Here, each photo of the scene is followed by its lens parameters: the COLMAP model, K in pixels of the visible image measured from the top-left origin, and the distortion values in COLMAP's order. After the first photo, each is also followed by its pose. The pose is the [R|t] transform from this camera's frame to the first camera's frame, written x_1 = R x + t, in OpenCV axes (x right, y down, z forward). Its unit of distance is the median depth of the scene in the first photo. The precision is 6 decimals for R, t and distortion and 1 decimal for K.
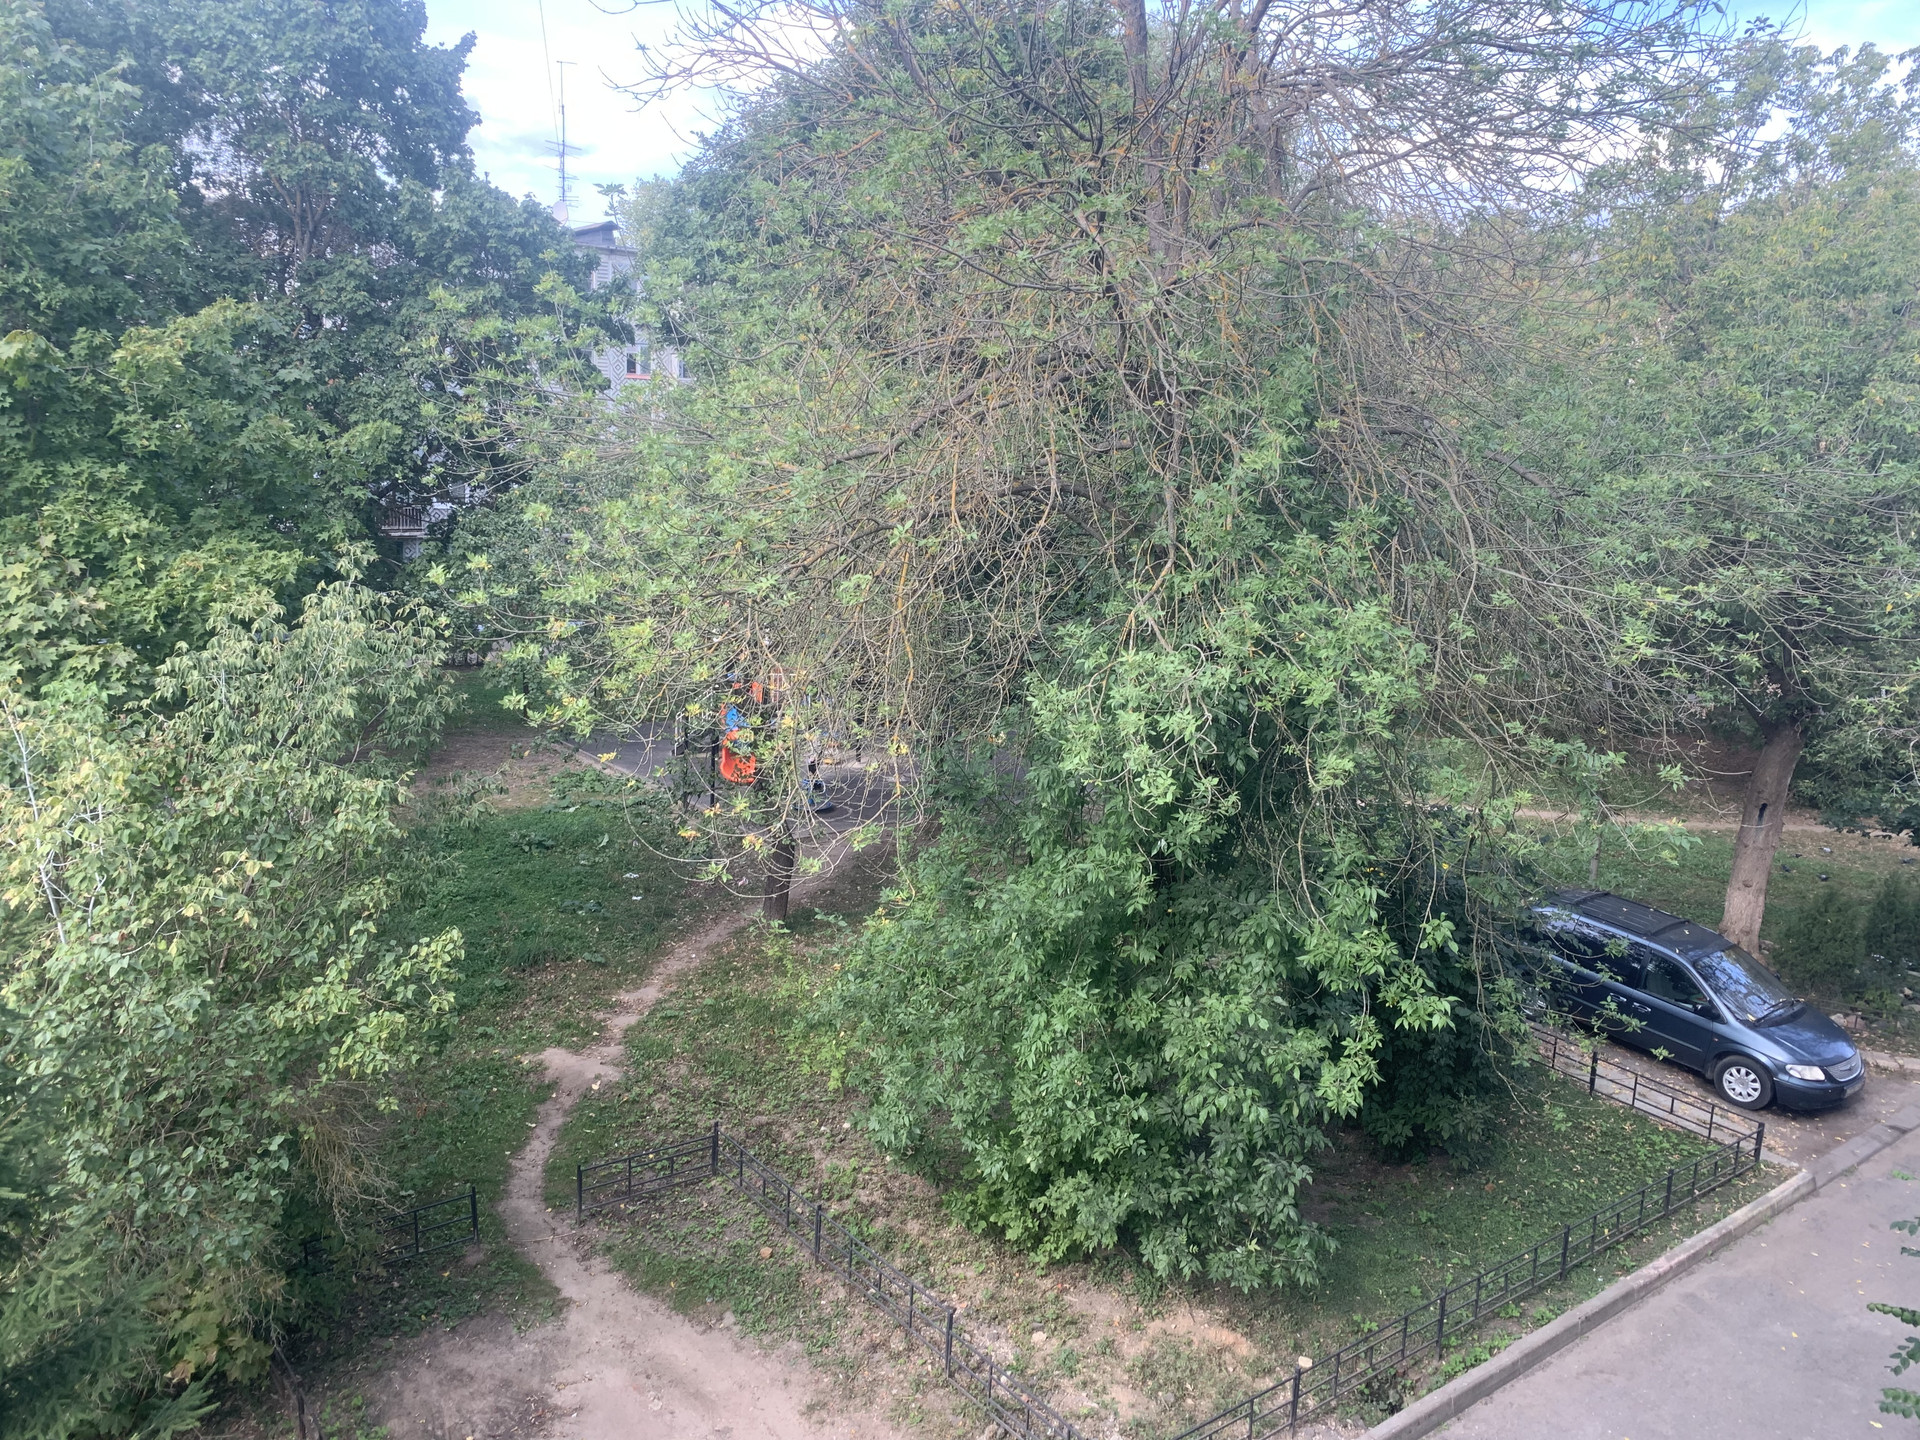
lens RADIAL K [[1494.2, 0, 961.7], [0, 1494.2, 713.5], [0, 0, 1]] dist [0.044838, -0.048669]
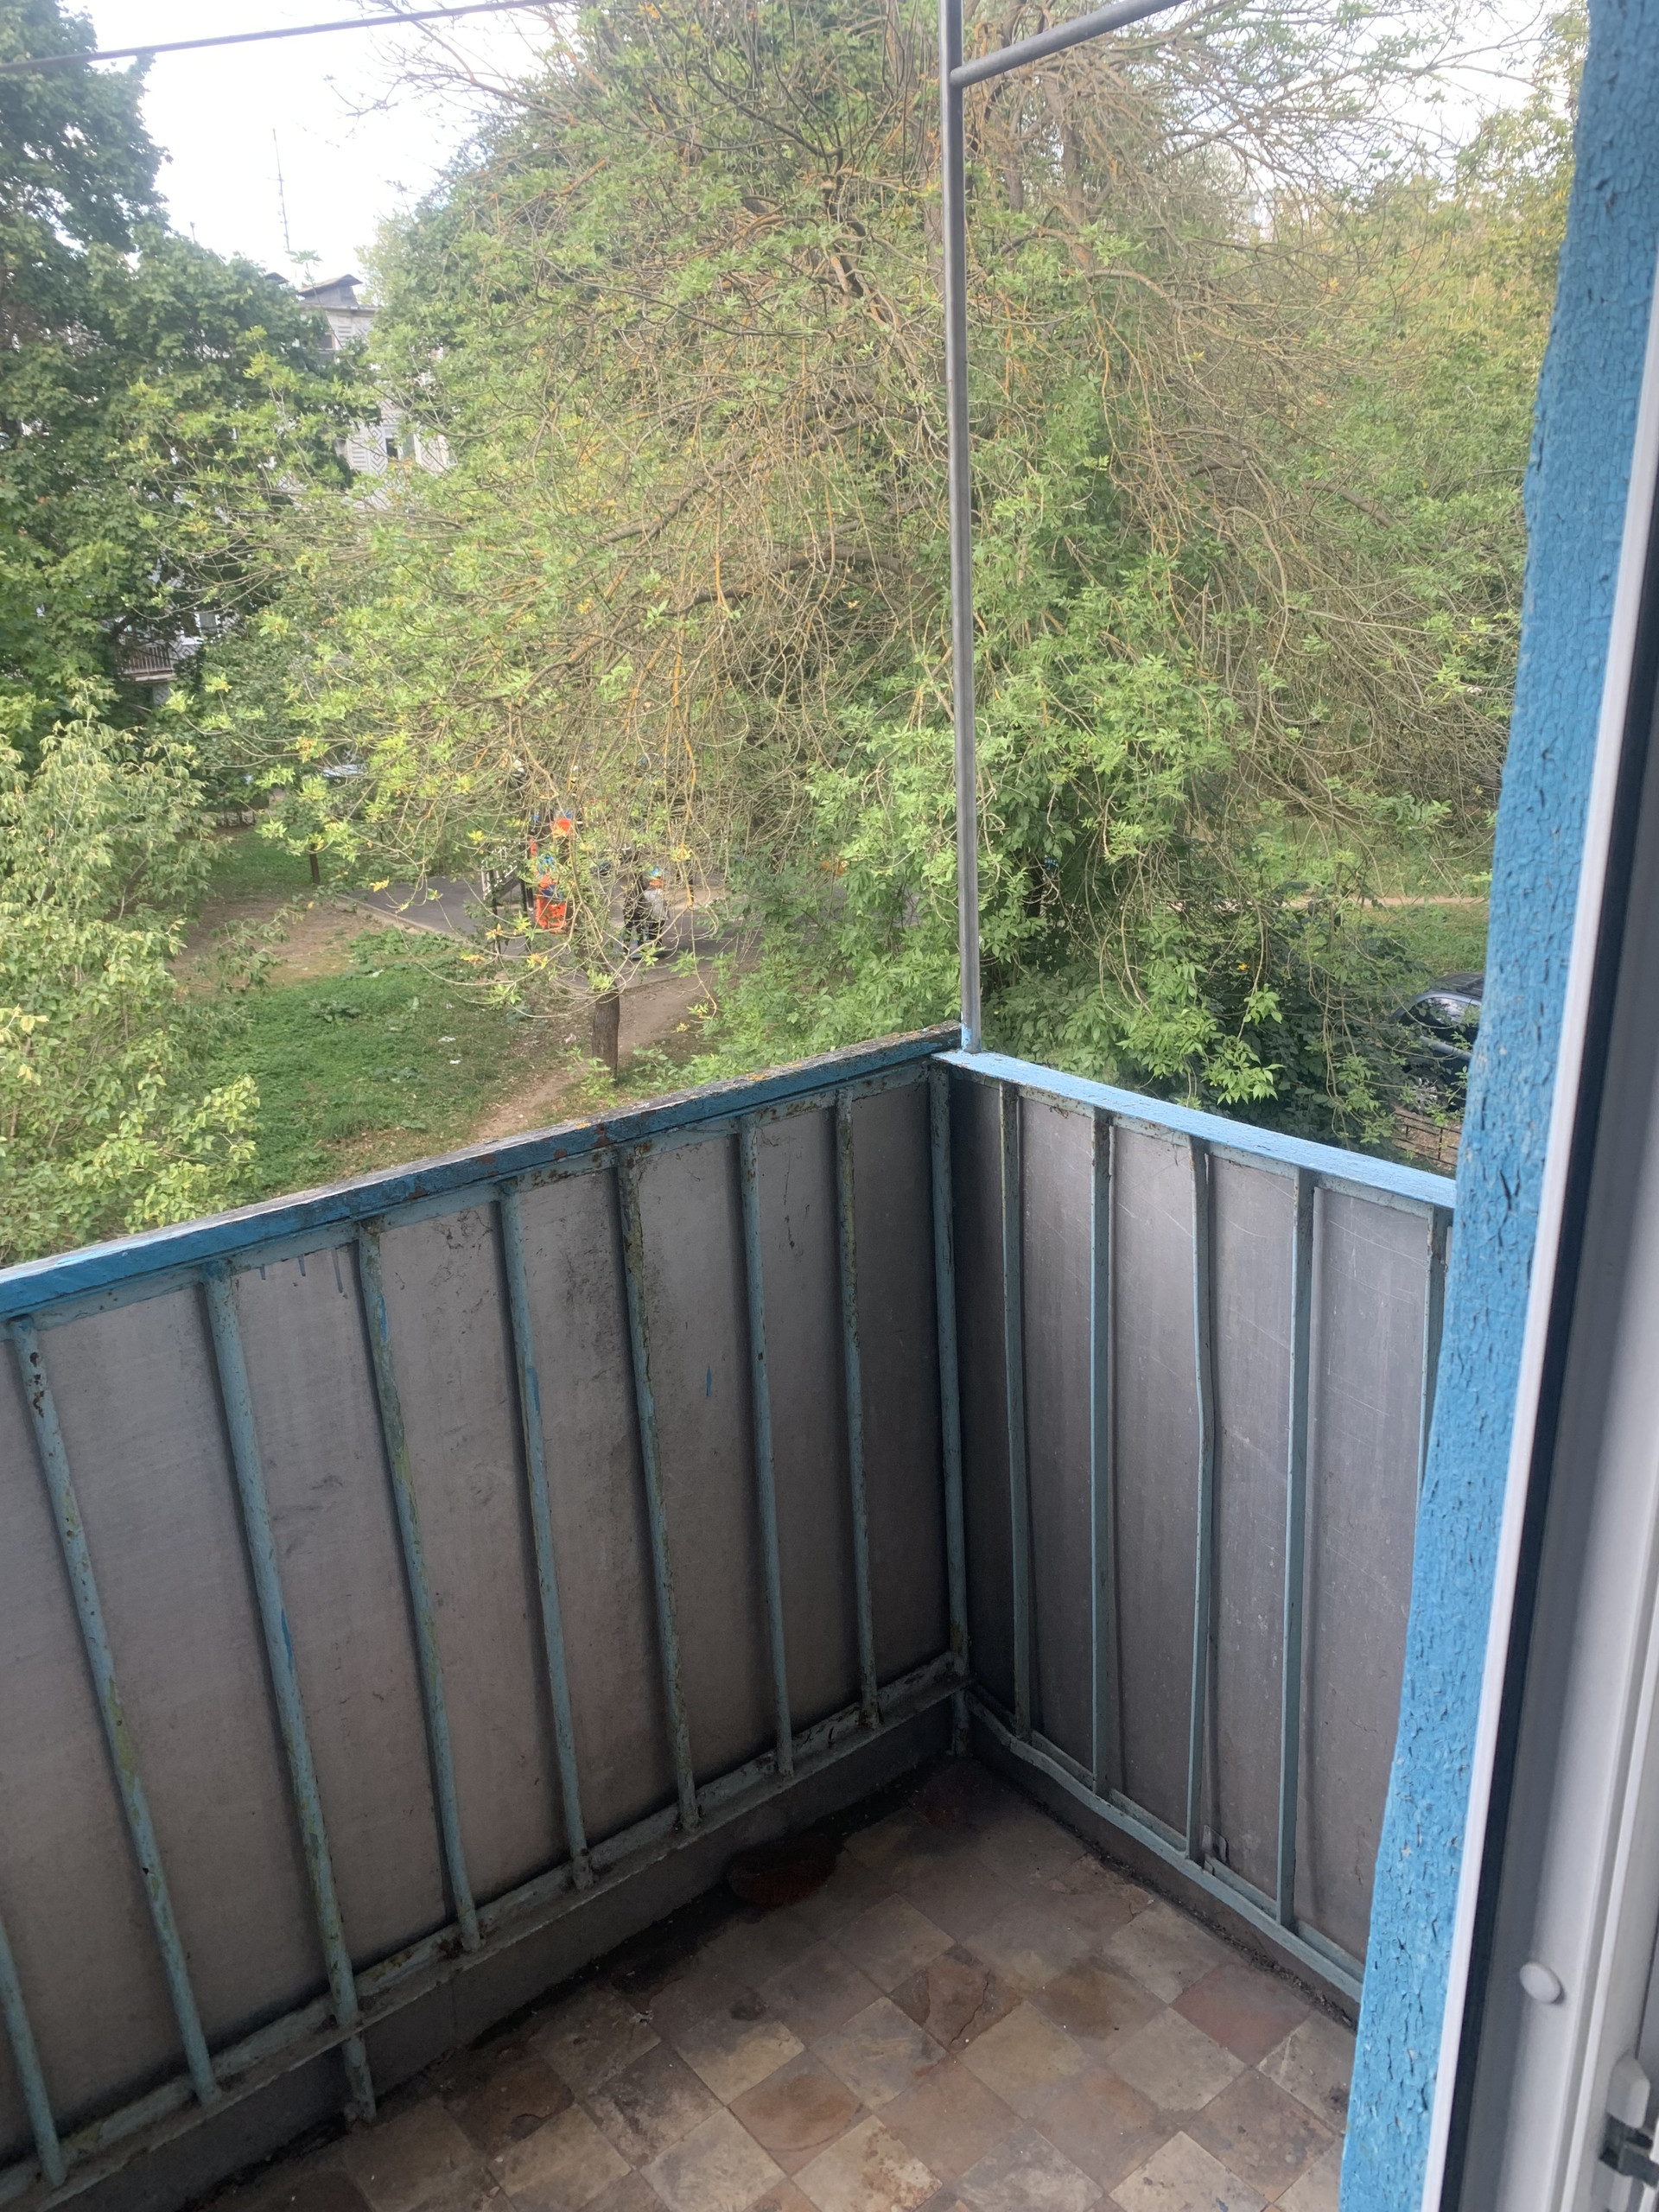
lens RADIAL K [[1721.4, 0, 839.3], [0, 1721.4, 1112.9], [0, 0, 1]] dist [0.044838, -0.048669]
pose [[0.997220, -0.074235, -0.006433, 0.042368], [0.074352, 0.985676, 0.151377, 0.022458], [-0.004896, -0.151435, 0.988455, -0.092410]]
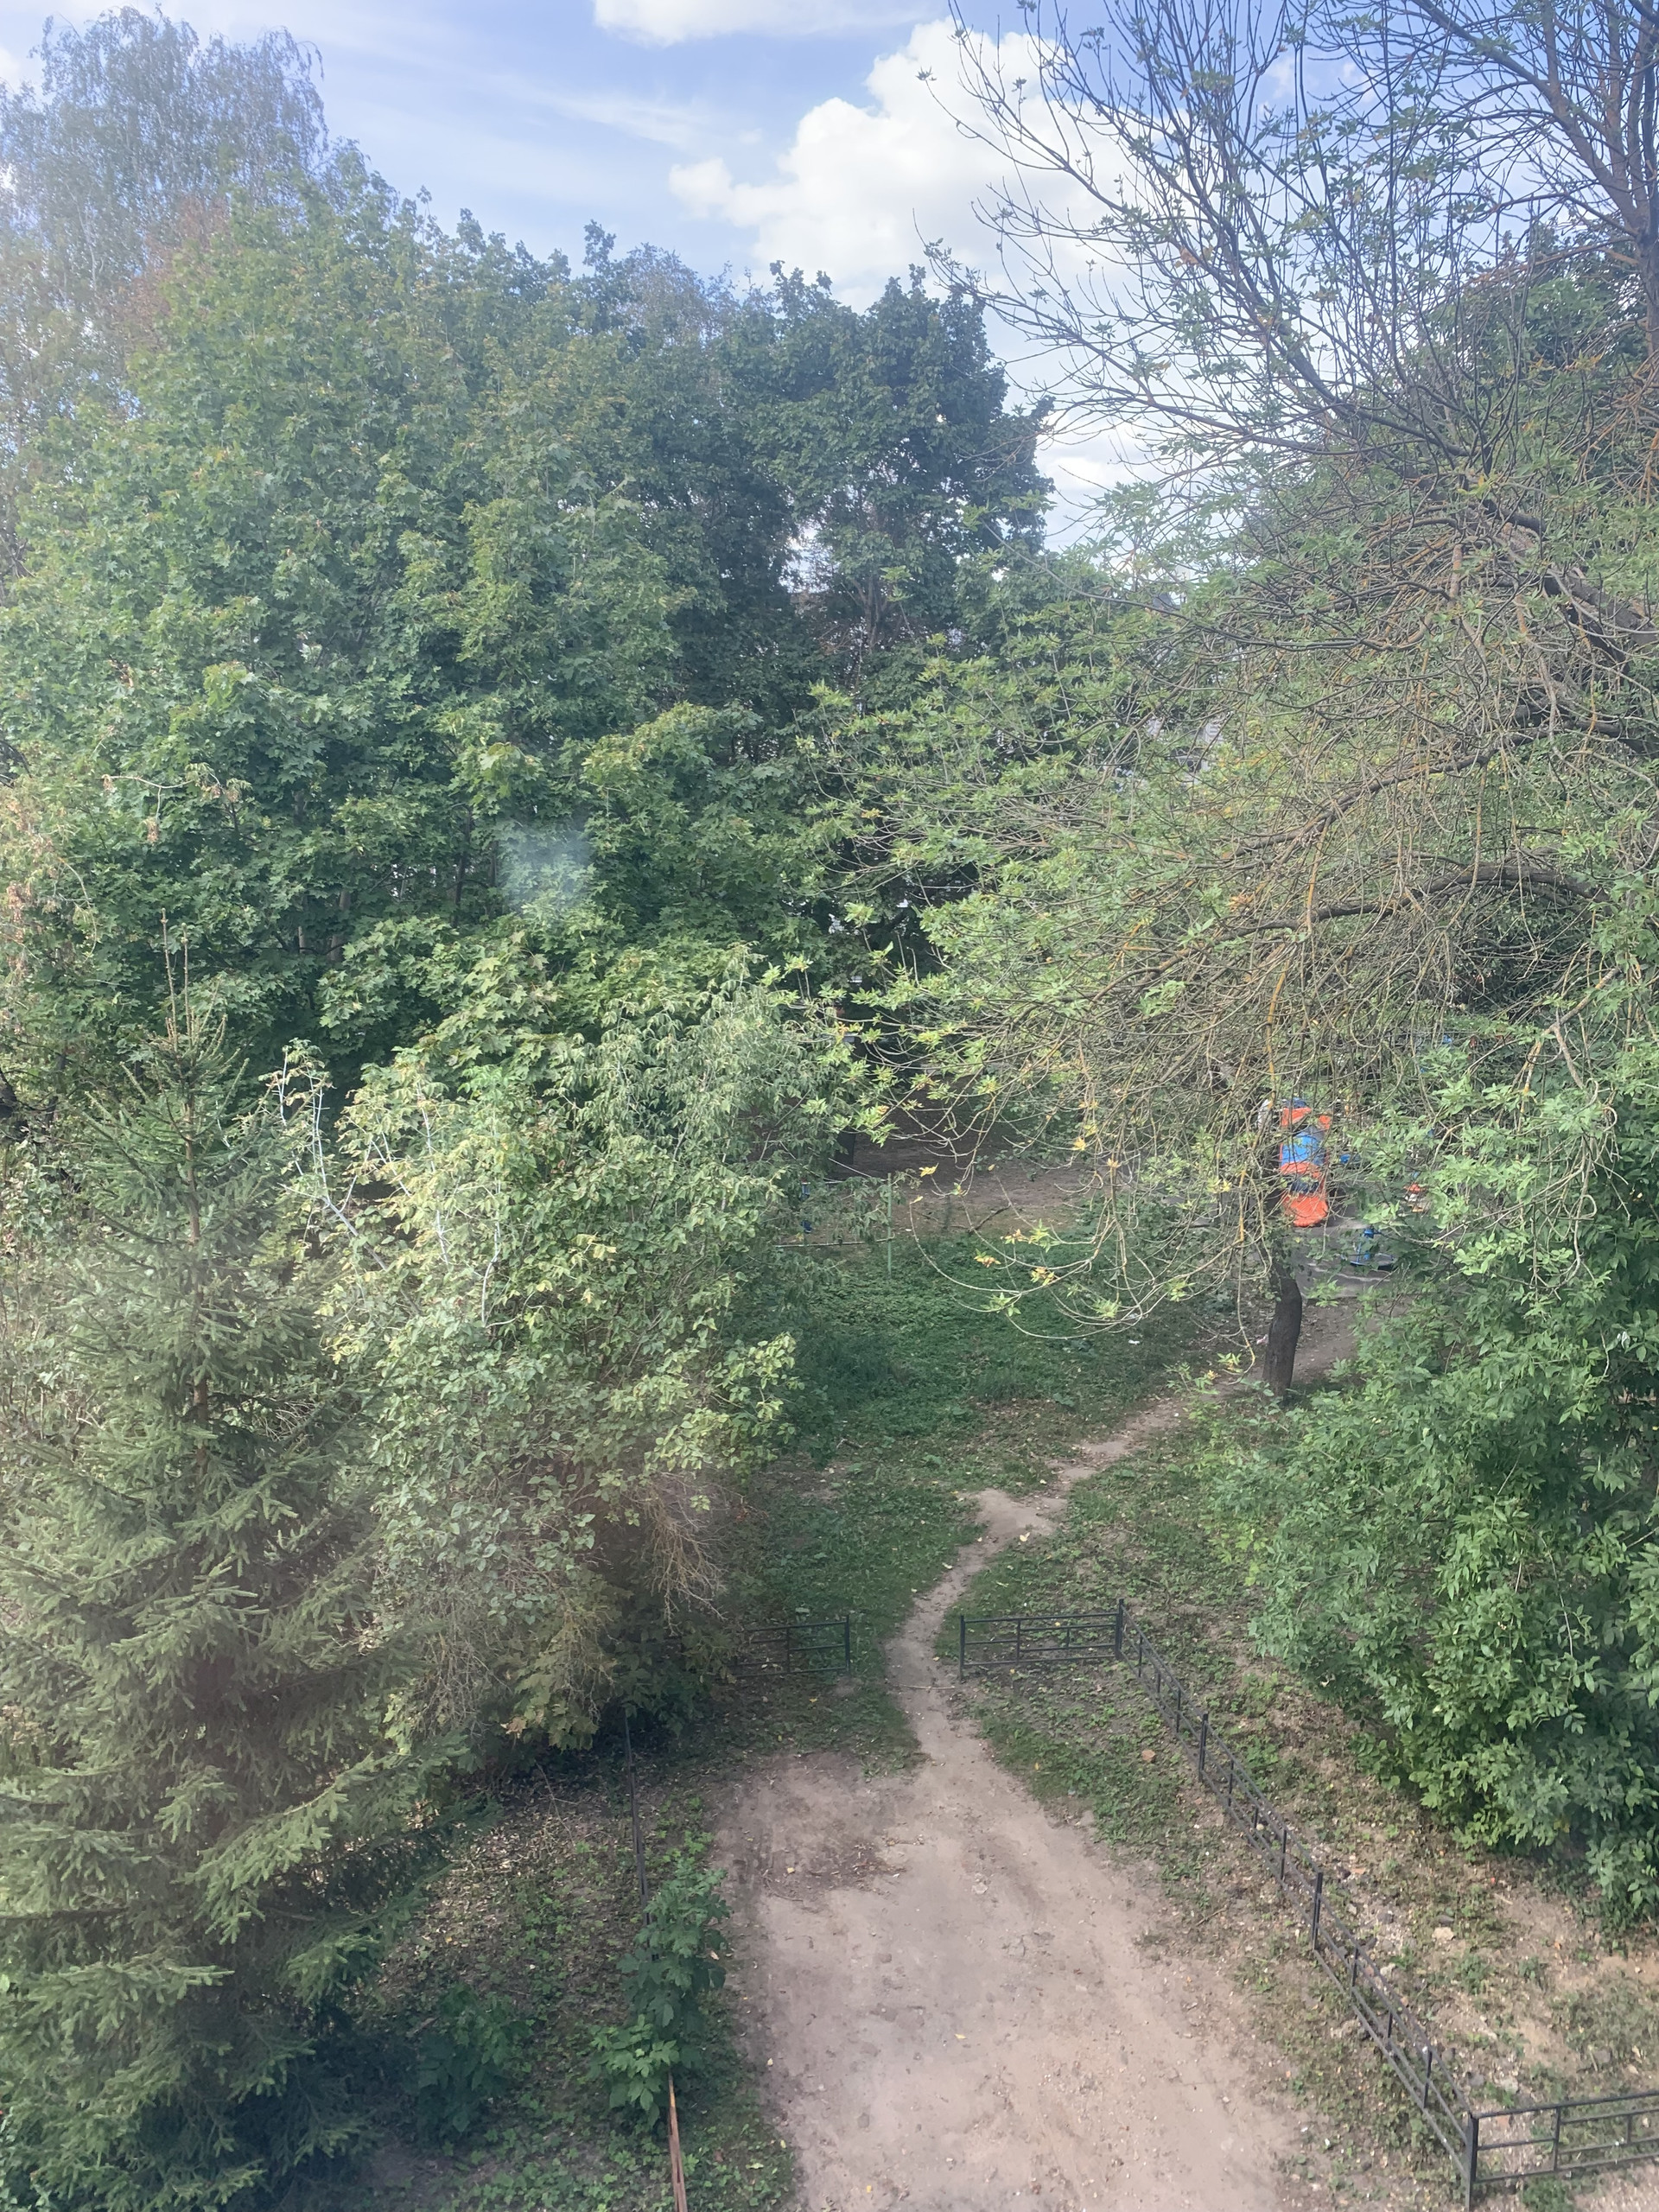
lens RADIAL K [[1721.4, 0, 847.5], [0, 1721.4, 1103.2], [0, 0, 1]] dist [0.044838, -0.048669]
pose [[0.888397, 0.052540, -0.456059, 0.171855], [-0.061896, 0.998067, -0.005592, -0.003377], [0.454883, 0.033196, 0.889932, 0.014703]]
